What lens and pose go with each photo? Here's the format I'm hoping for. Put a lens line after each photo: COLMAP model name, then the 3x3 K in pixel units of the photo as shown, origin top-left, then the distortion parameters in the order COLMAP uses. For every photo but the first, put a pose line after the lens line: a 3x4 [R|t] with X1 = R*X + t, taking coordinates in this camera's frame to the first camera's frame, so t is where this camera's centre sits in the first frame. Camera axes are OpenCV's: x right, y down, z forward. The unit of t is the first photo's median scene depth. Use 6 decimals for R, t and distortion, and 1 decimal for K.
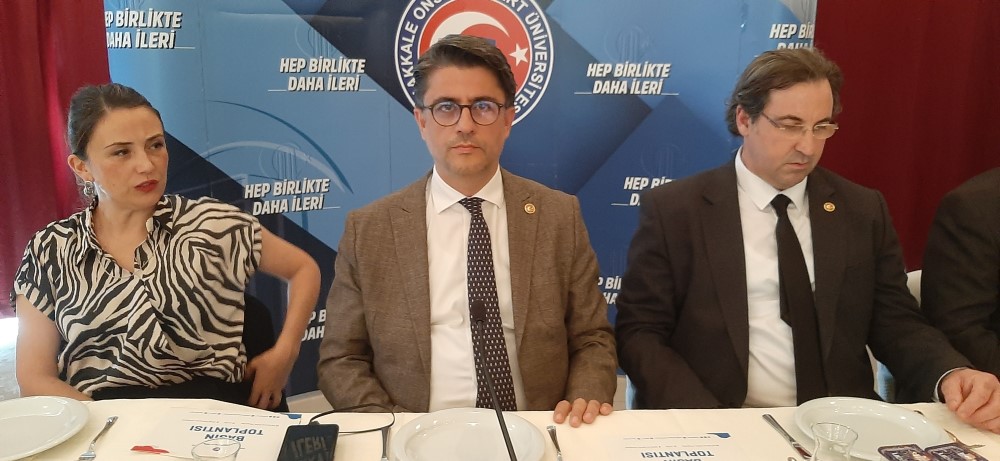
lens RADIAL K [[730.8, 0, 530.7], [0, 730.8, 195.0], [0, 0, 1]] dist [0.098668, -0.297230]
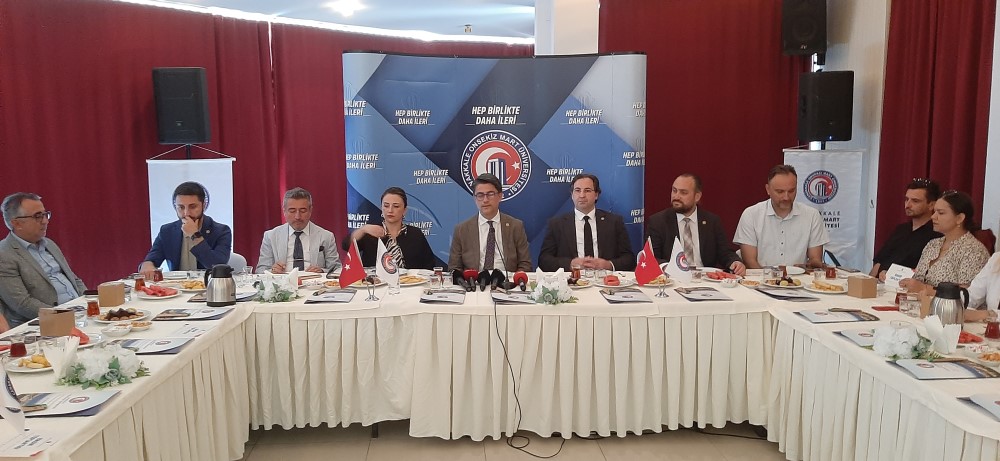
lens RADIAL K [[730.8, 0, 530.7], [0, 730.8, 195.0], [0, 0, 1]] dist [0.098668, -0.297230]
pose [[0.998333, -0.013547, -0.056110, 0.159927], [0.008231, 0.995547, -0.093905, 0.111601], [0.057133, 0.093287, 0.993999, -1.255293]]
